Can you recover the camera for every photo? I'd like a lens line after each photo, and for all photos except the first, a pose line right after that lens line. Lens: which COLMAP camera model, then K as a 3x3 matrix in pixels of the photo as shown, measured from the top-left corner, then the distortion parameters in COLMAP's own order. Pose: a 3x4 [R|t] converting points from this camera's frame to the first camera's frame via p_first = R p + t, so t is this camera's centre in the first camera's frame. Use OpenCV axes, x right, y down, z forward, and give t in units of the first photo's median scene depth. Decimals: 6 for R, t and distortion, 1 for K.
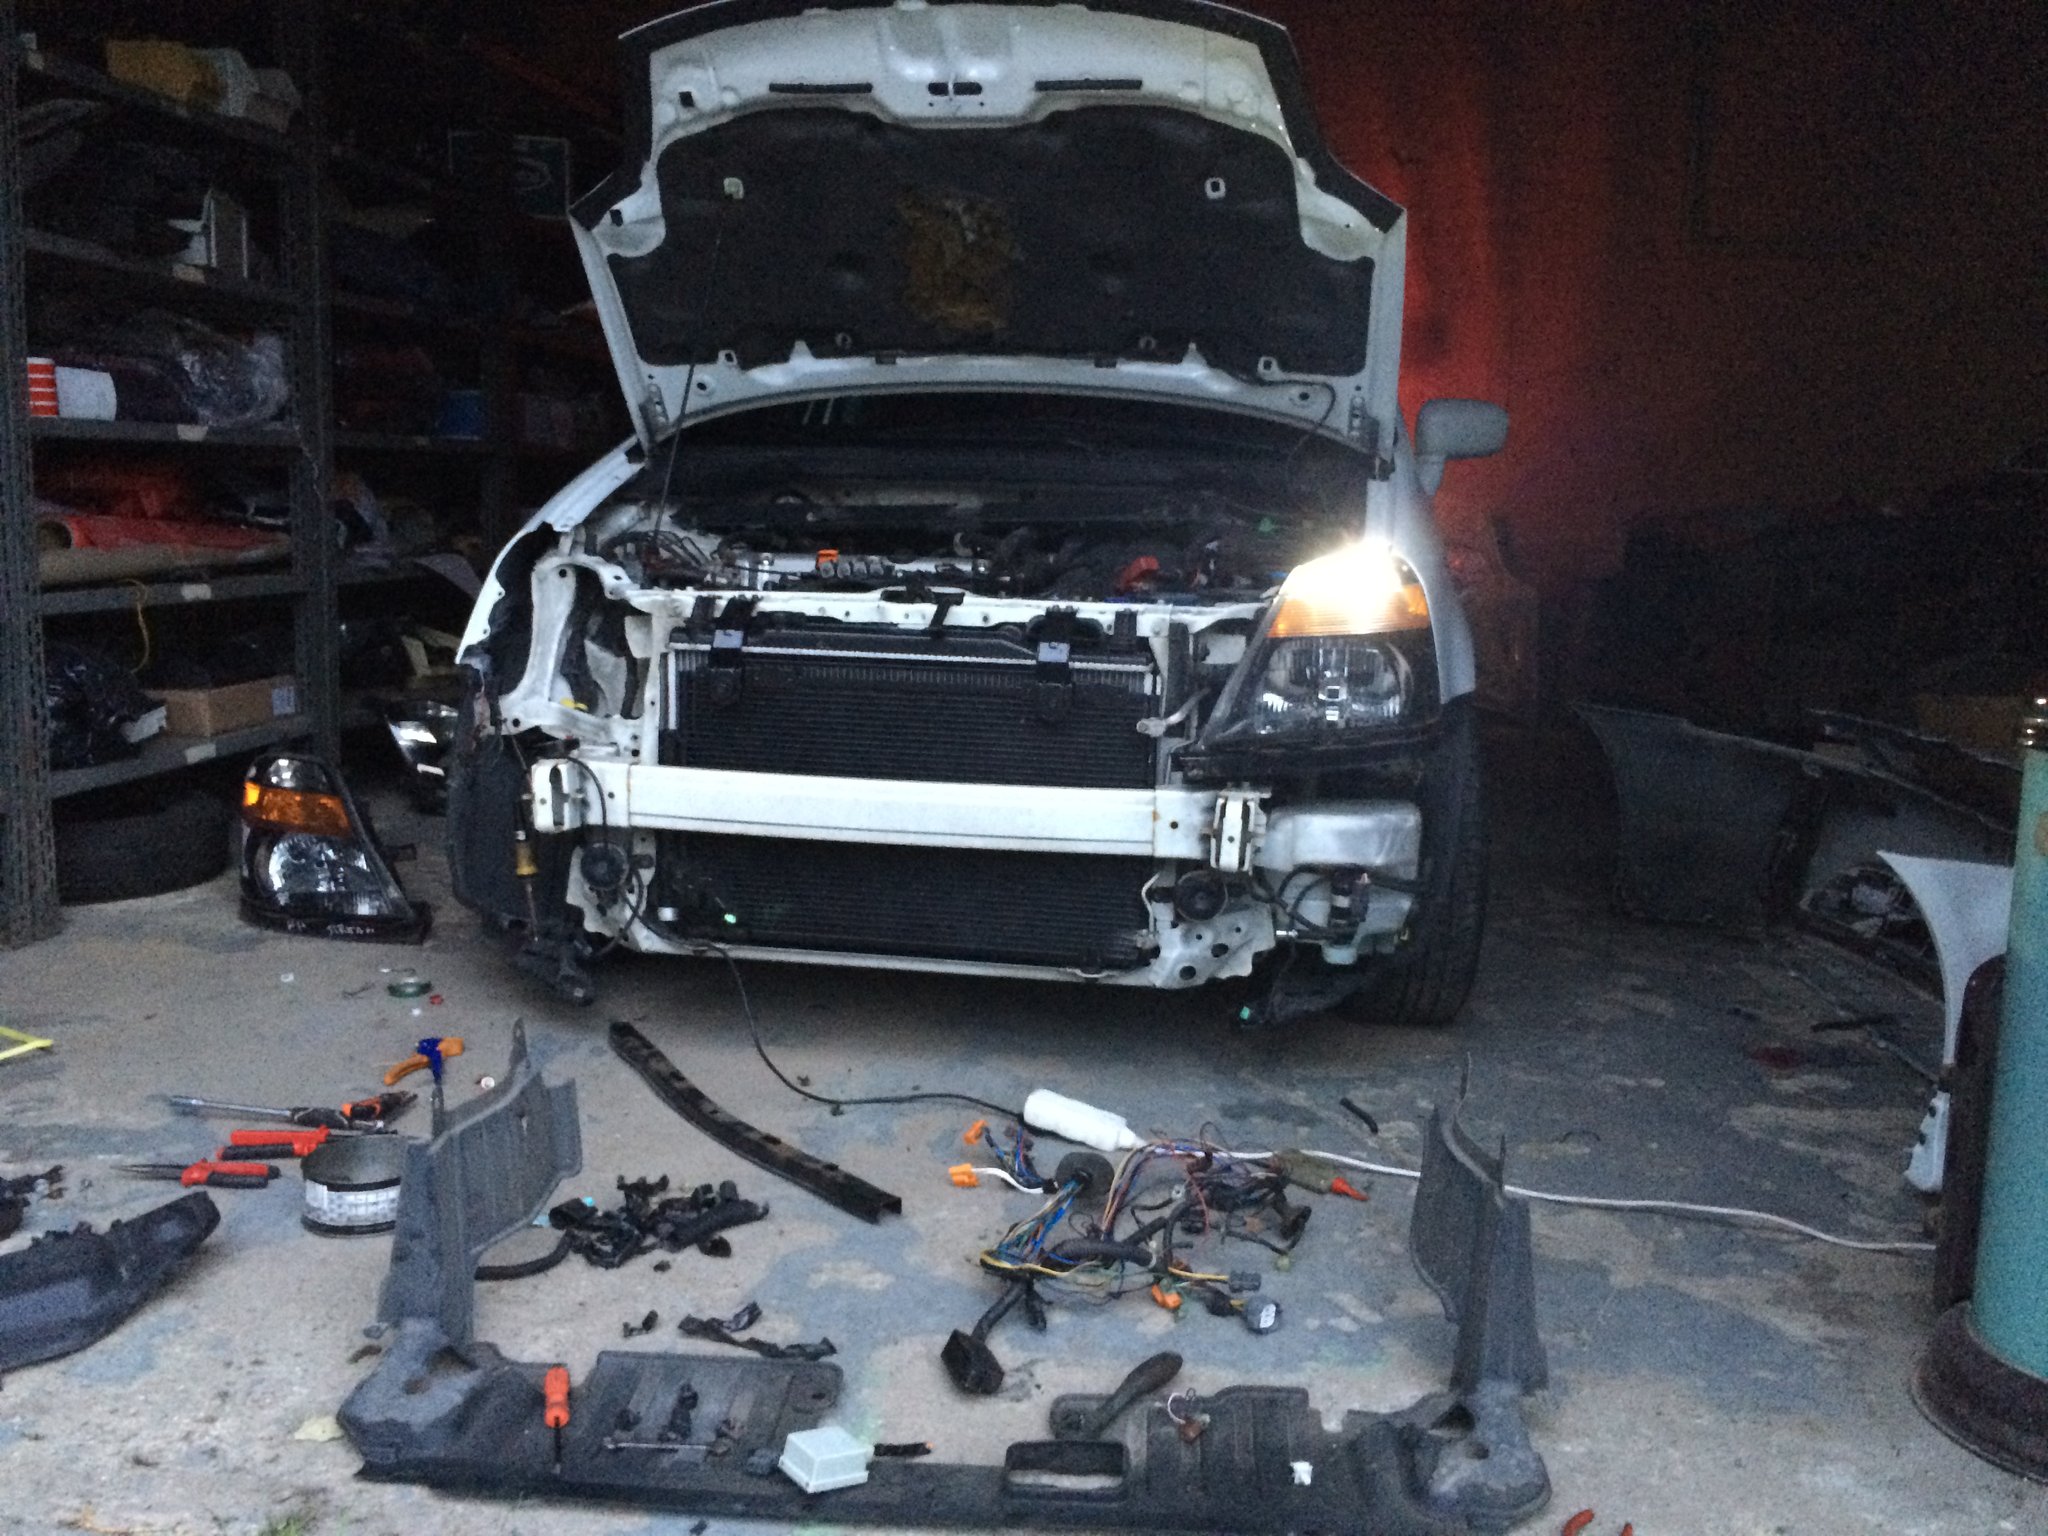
lens RADIAL K [[1721.0, 0, 1027.6], [0, 1721.0, 770.8], [0, 0, 1]] dist [0.033029, -0.022171]
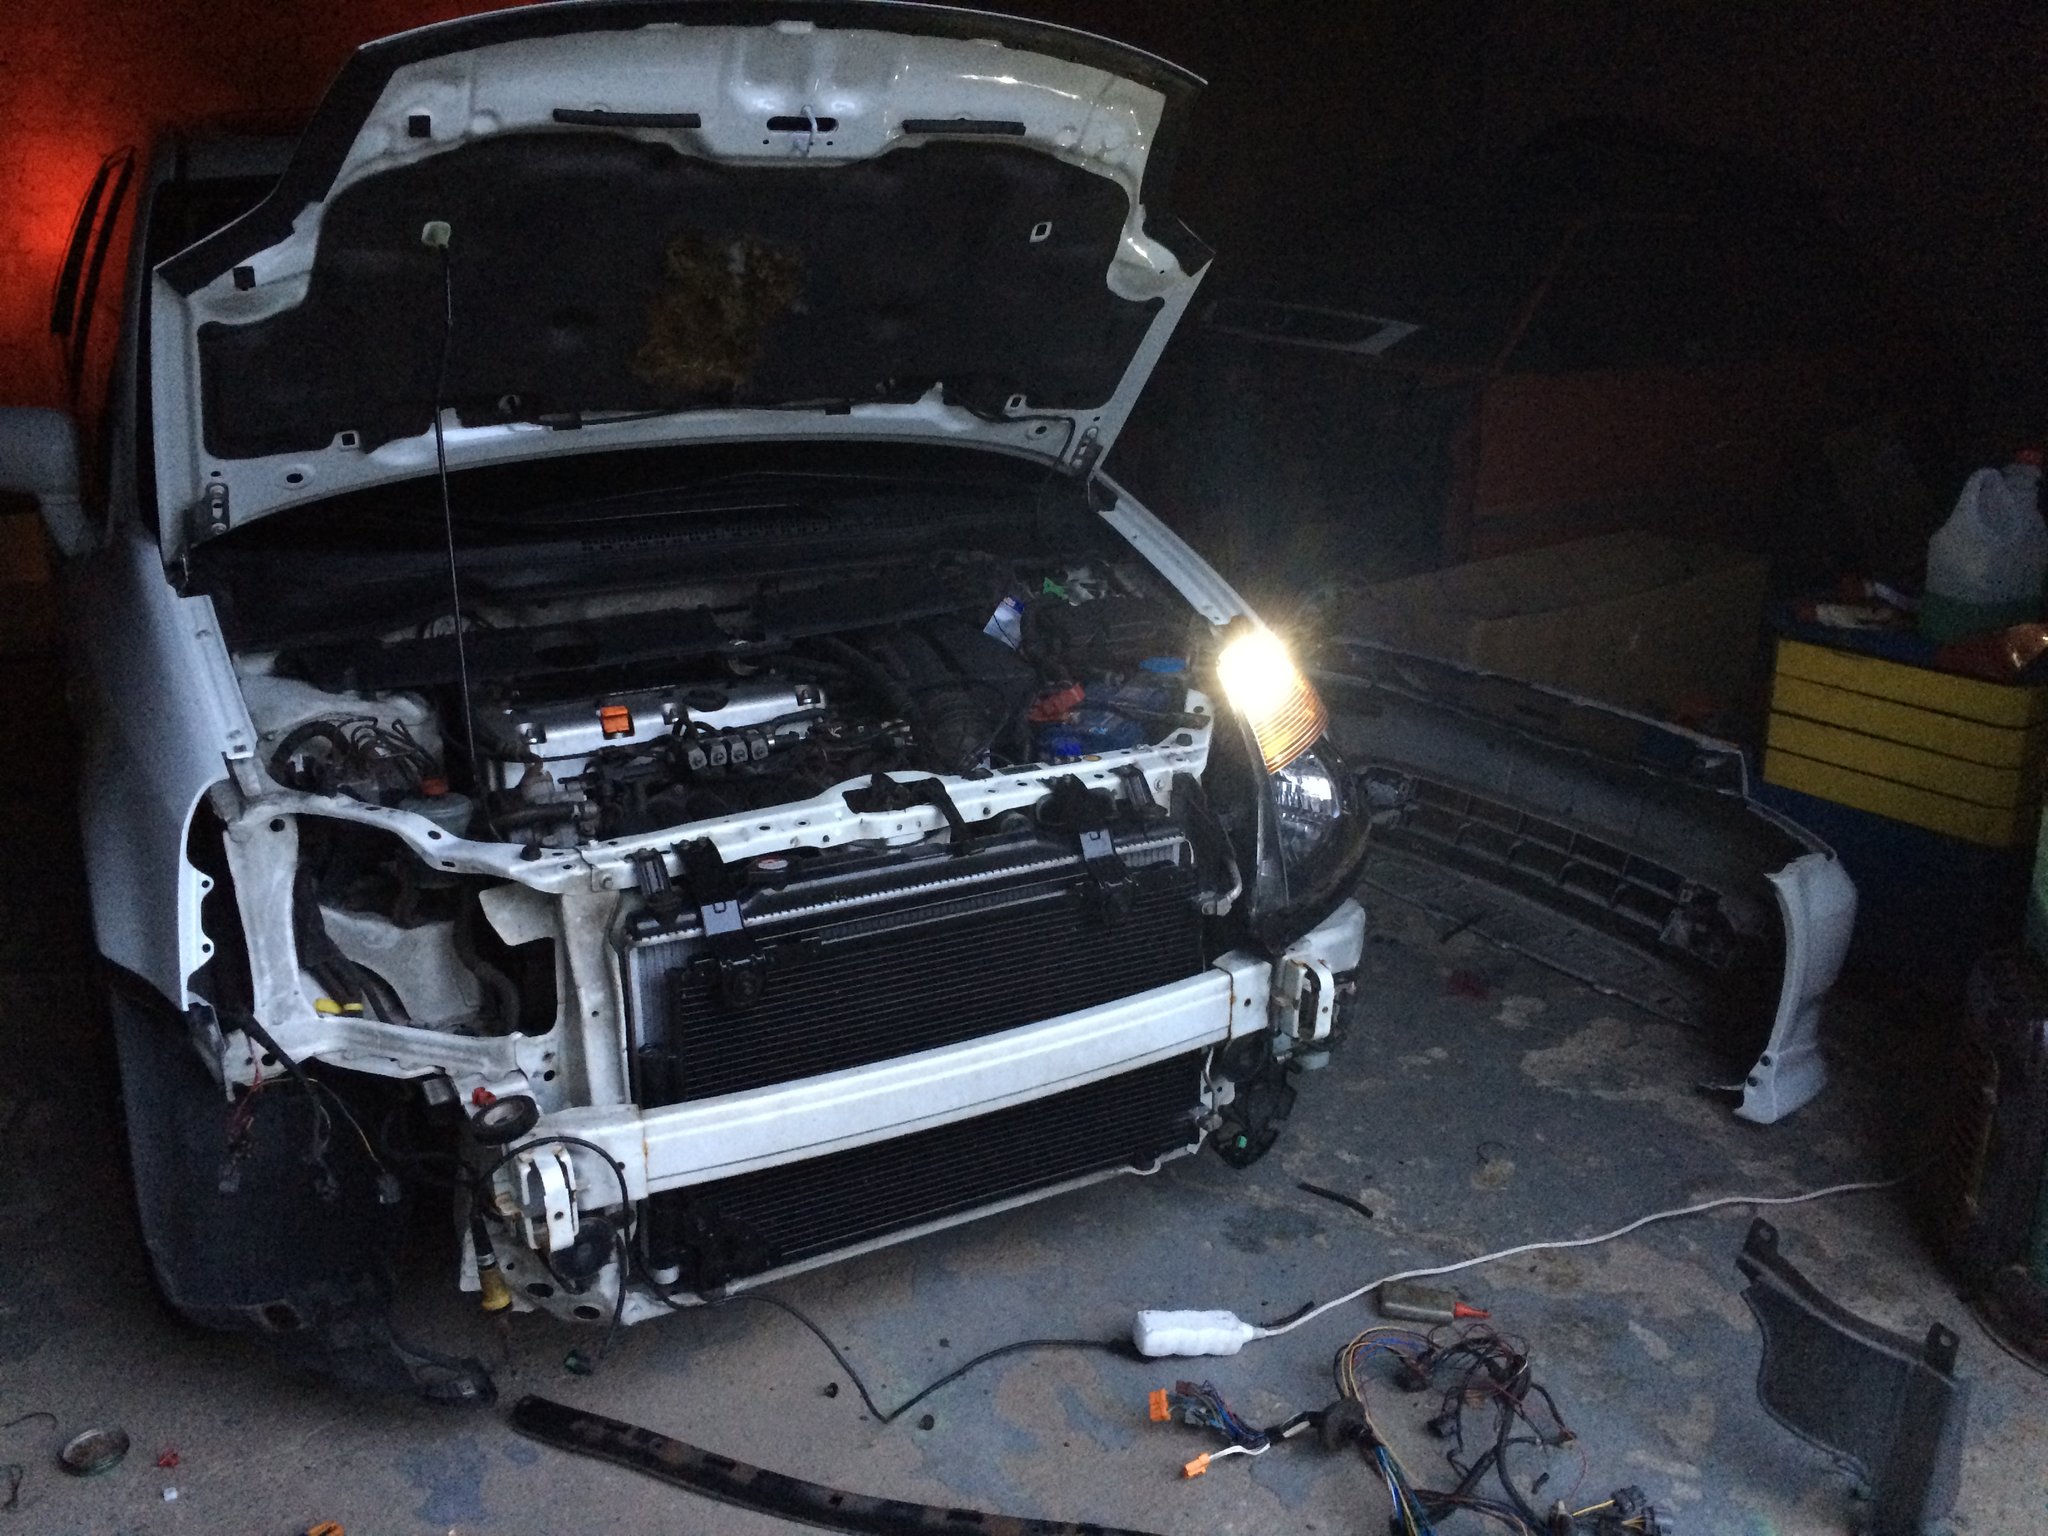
lens RADIAL K [[1721.0, 0, 1029.0], [0, 1721.0, 764.5], [0, 0, 1]] dist [0.033029, -0.022171]
pose [[0.790813, -0.210876, 0.574583, -0.447882], [0.114588, 0.973184, 0.199455, -0.254266], [-0.601236, -0.091892, 0.793771, 0.303261]]
